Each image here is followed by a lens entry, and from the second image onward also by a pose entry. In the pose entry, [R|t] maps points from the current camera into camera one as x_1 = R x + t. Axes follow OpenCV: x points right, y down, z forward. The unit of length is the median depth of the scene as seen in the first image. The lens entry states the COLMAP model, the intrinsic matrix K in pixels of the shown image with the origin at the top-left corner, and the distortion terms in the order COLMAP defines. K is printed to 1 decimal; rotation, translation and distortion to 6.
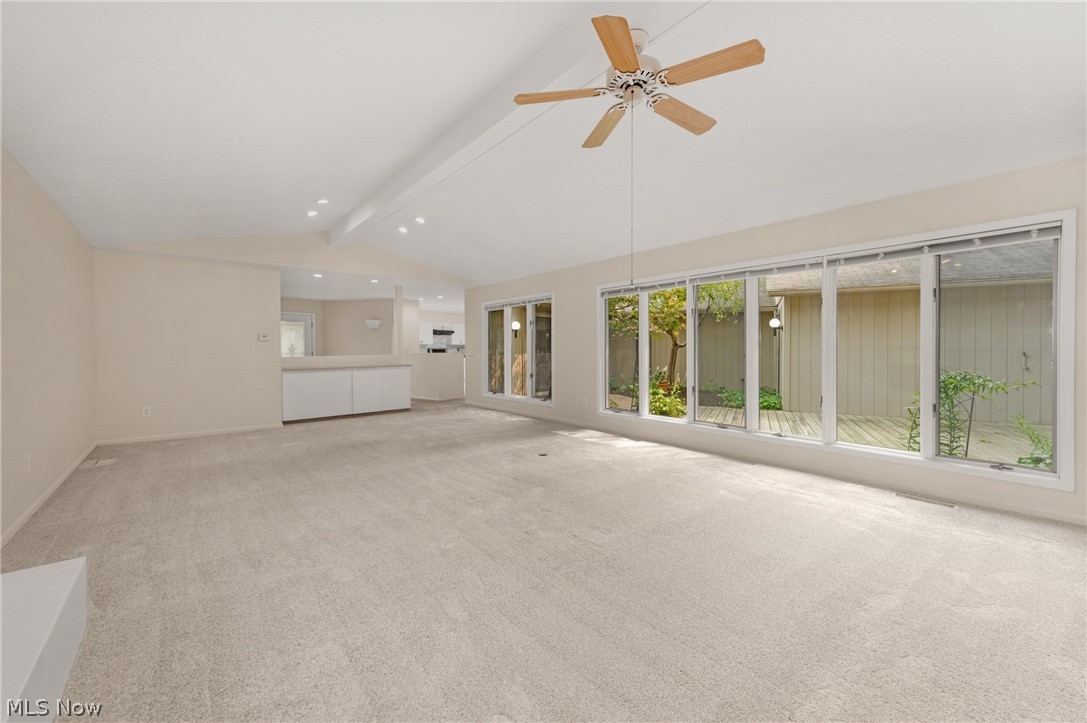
lens RADIAL K [[432.8, 0, 551.2], [0, 432.8, 353.0], [0, 0, 1]] dist [0.015620, 0.000027]
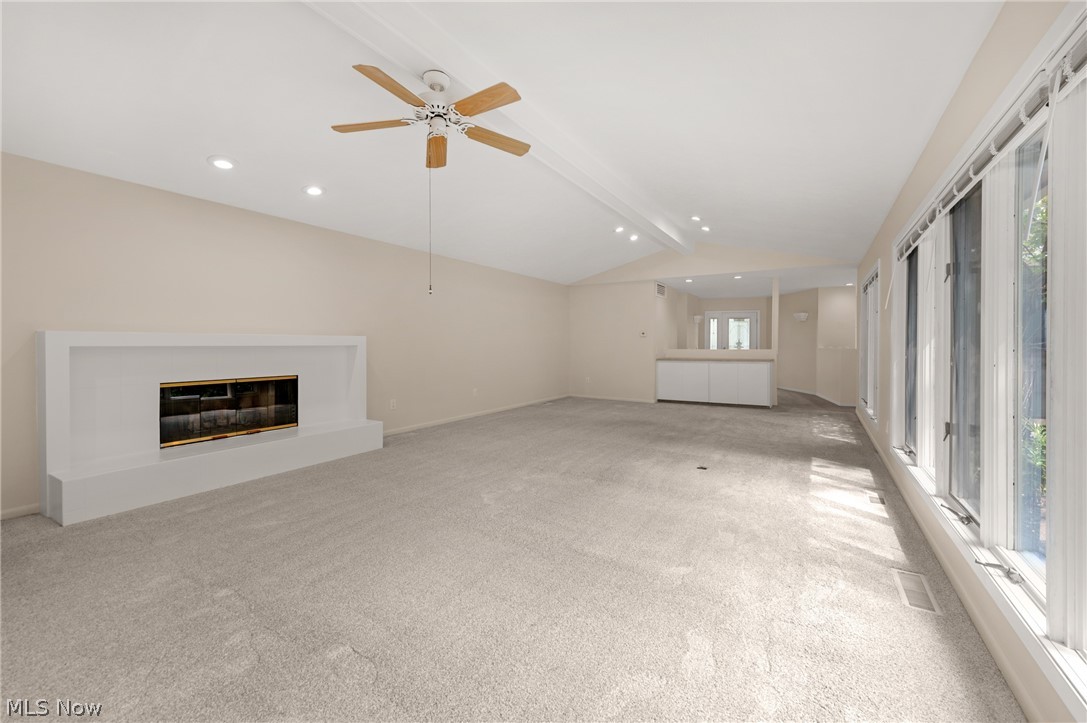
lens RADIAL K [[432.8, 0, 577.5], [0, 432.8, 346.5], [0, 0, 1]] dist [0.015620, 0.000027]
pose [[0.344710, 0.011992, -0.938633, 0.499338], [-0.011728, 0.999895, 0.008467, -0.007047], [0.938636, 0.008090, 0.344814, 0.333890]]
